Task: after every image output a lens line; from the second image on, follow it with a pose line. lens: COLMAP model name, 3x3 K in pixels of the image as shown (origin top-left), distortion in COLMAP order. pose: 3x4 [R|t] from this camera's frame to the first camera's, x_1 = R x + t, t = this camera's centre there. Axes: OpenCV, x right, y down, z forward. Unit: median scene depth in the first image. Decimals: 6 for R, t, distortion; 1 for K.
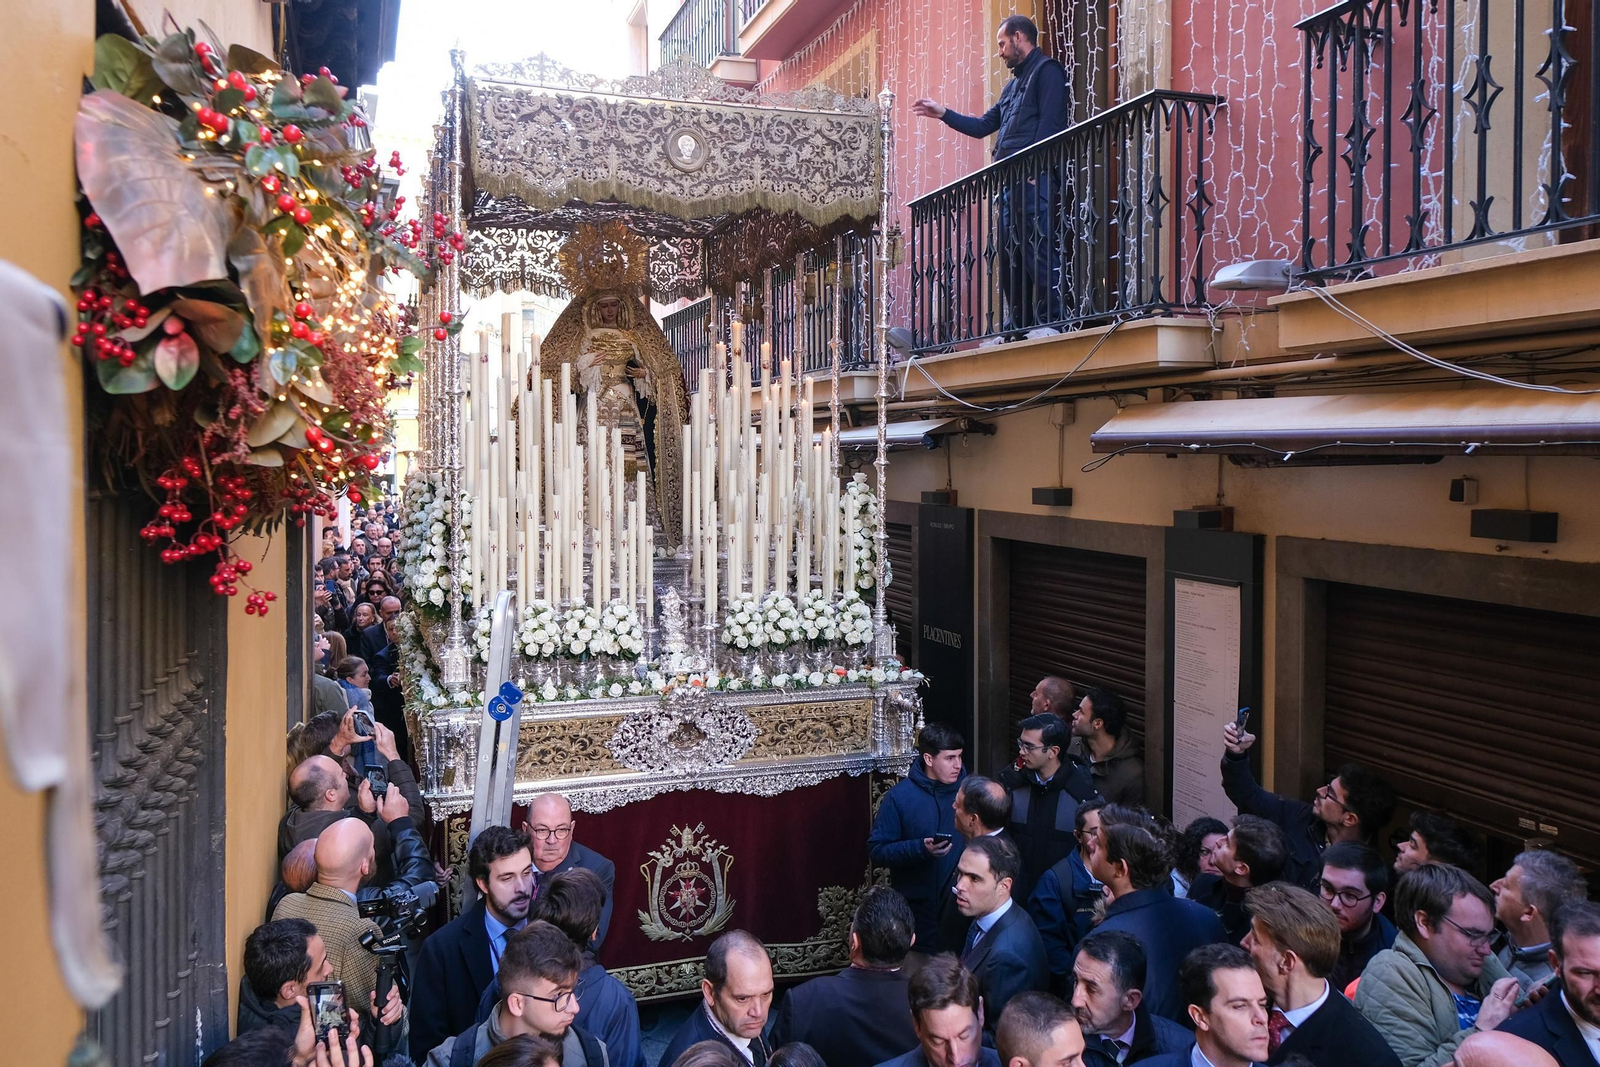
lens RADIAL K [[1281.1, 0, 779.4], [0, 1281.1, 522.0], [0, 0, 1]] dist [0.032294, -0.016940]
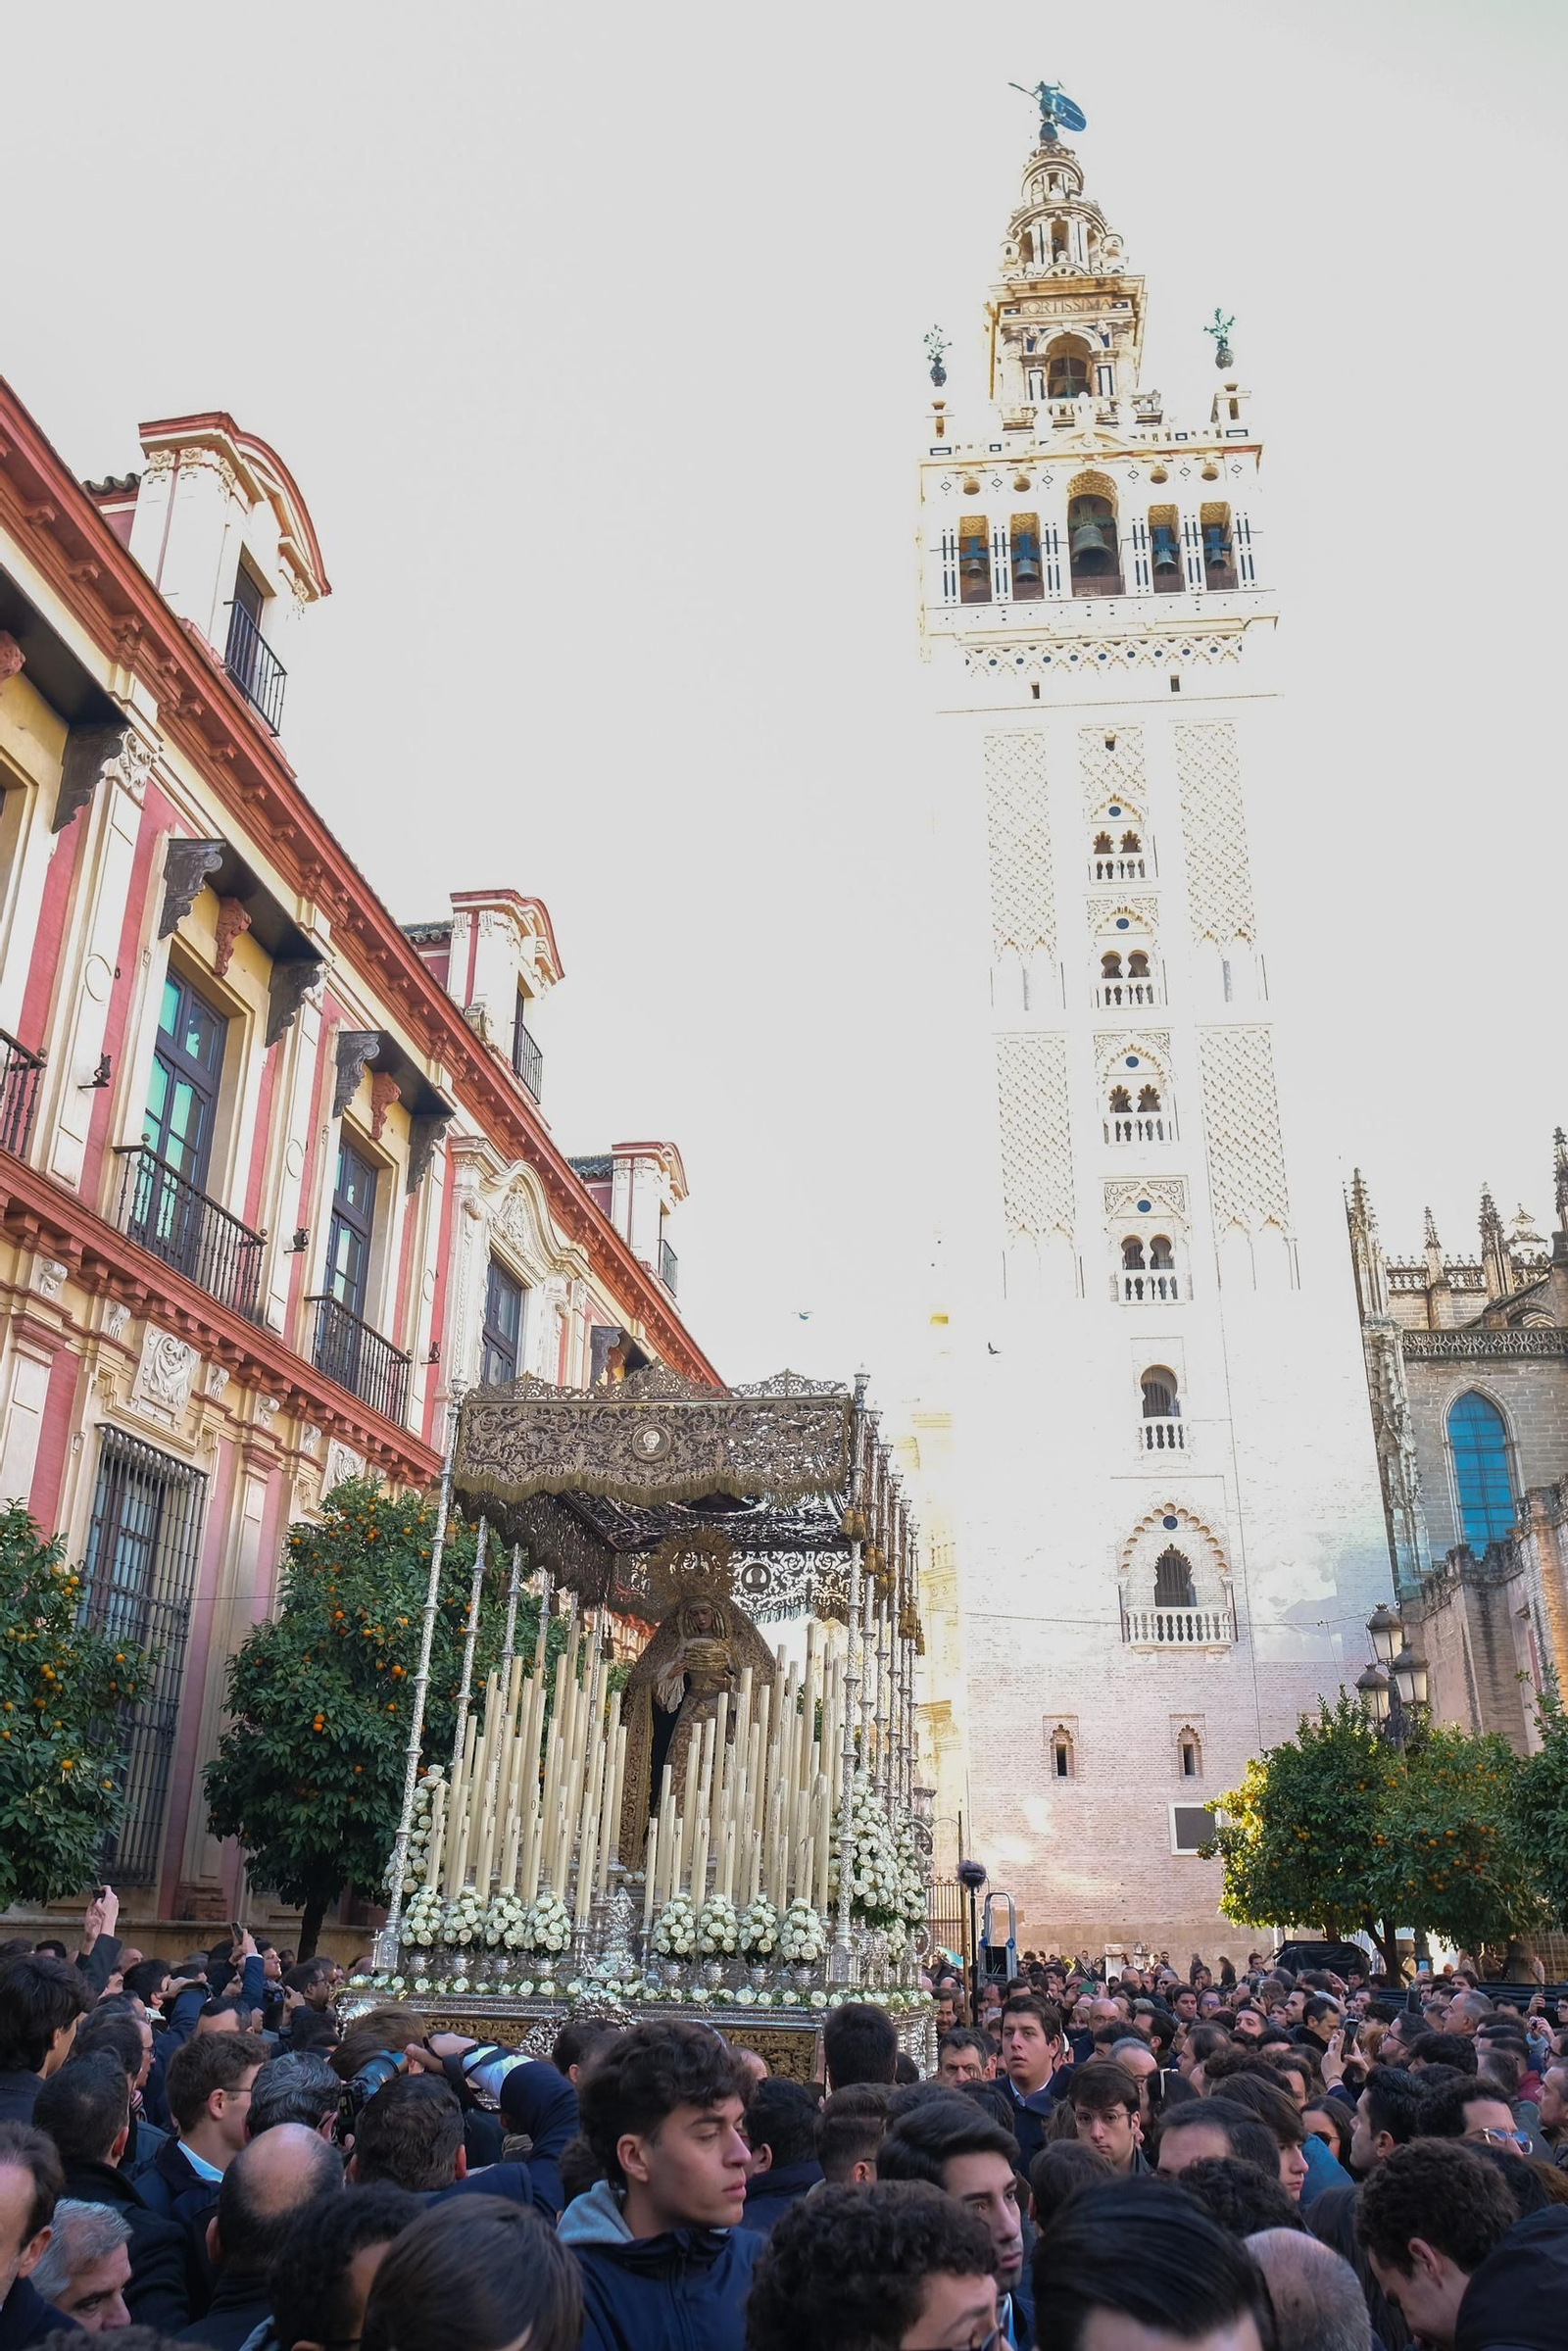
lens RADIAL K [[1882.4, 0, 795.8], [0, 1882.4, 1186.2], [0, 0, 1]] dist [0.032294, -0.016940]
pose [[0.894022, -0.145818, -0.423629, 0.709947], [-0.057110, 0.900747, -0.430572, 0.180606], [0.444368, 0.409135, 0.796960, -0.274314]]
